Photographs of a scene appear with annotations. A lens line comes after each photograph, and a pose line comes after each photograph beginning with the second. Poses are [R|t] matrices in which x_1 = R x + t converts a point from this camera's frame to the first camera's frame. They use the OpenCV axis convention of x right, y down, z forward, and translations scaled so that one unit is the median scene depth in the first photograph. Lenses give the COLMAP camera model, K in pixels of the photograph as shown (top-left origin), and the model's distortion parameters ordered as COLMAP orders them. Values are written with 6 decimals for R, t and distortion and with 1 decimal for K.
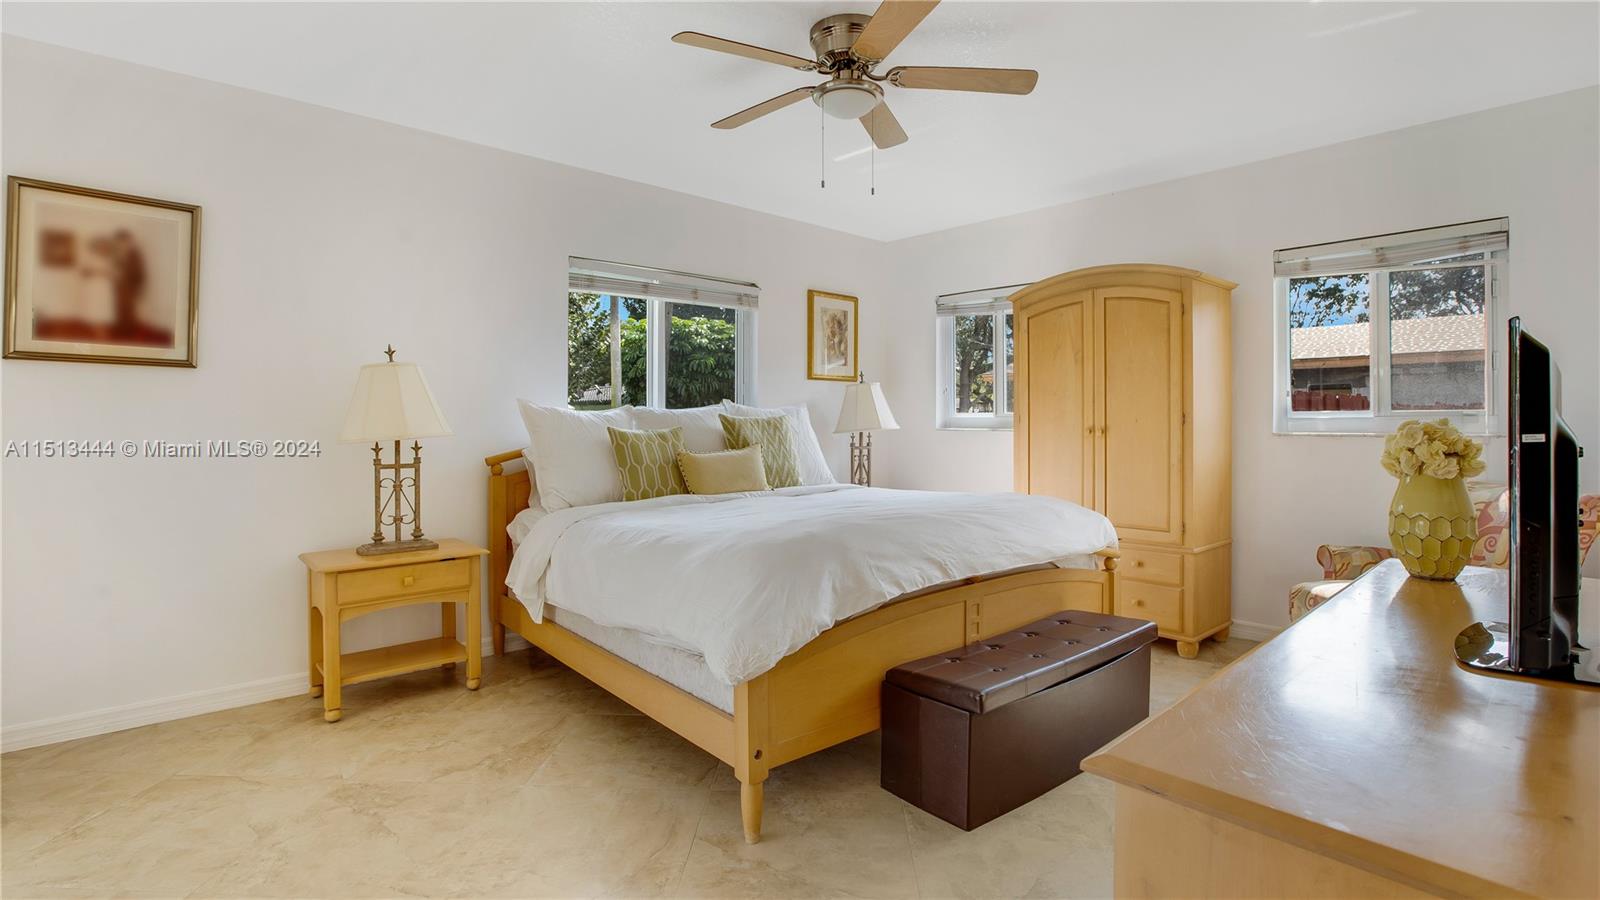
lens RADIAL K [[749.9, 0, 800.0], [0, 749.9, 450.0], [0, 0, 1]] dist [-0.000046, 0.000126]
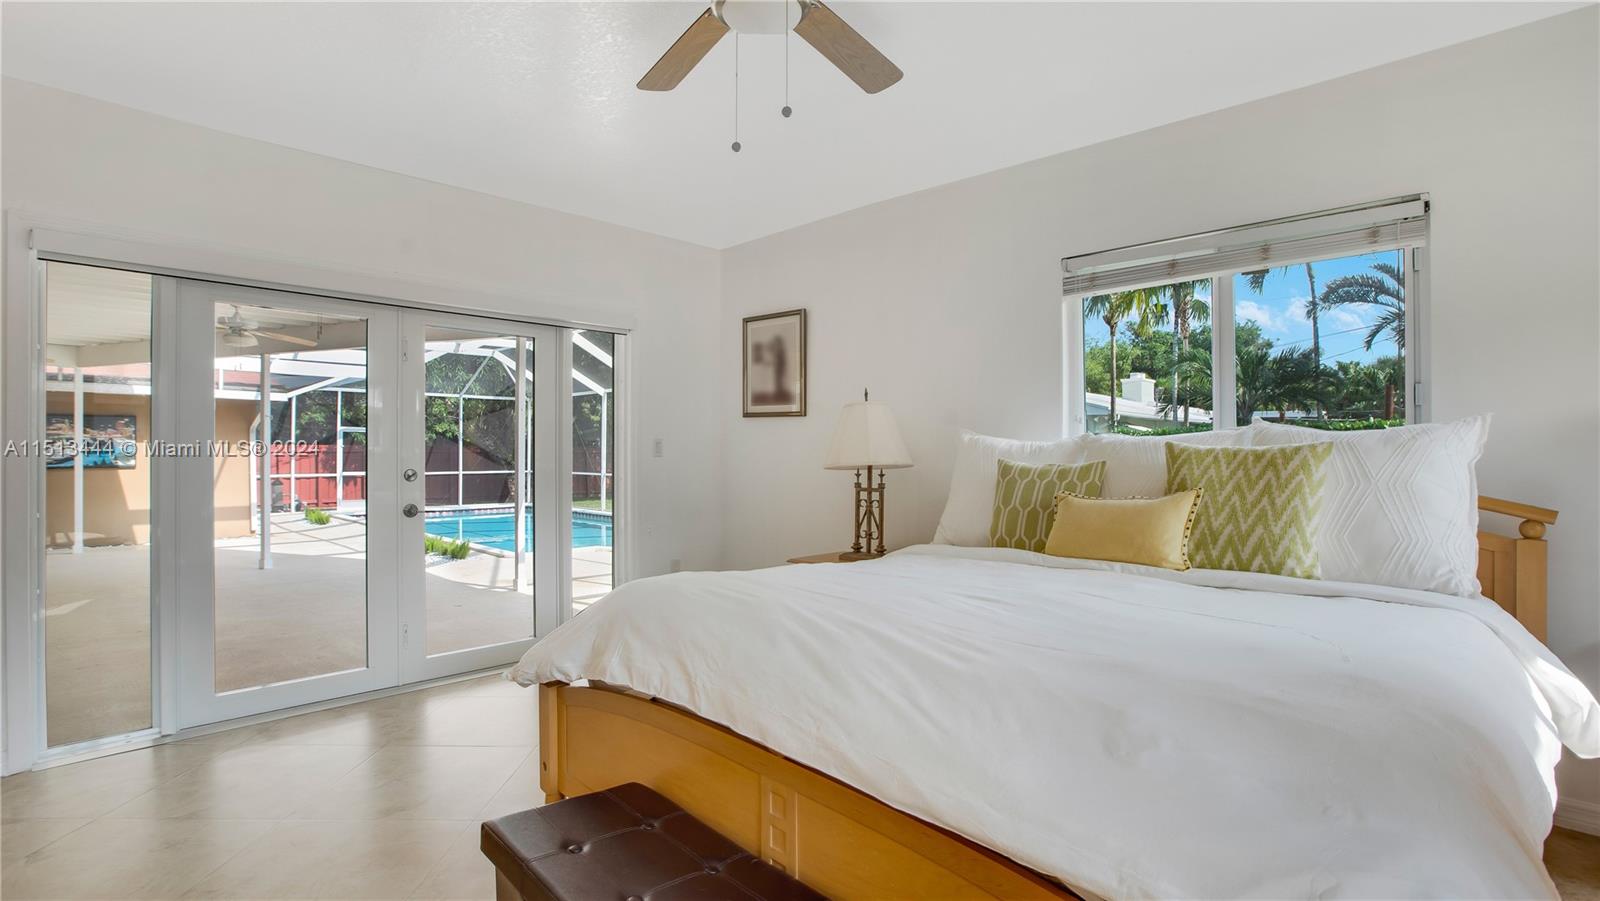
lens RADIAL K [[749.9, 0, 800.0], [0, 749.9, 450.5], [0, 0, 1]] dist [-0.000046, 0.000126]
pose [[0.087466, -0.002808, -0.996164, 0.638550], [-0.043950, 0.999011, -0.006675, -0.027424], [0.995198, 0.044365, 0.087256, 0.798097]]
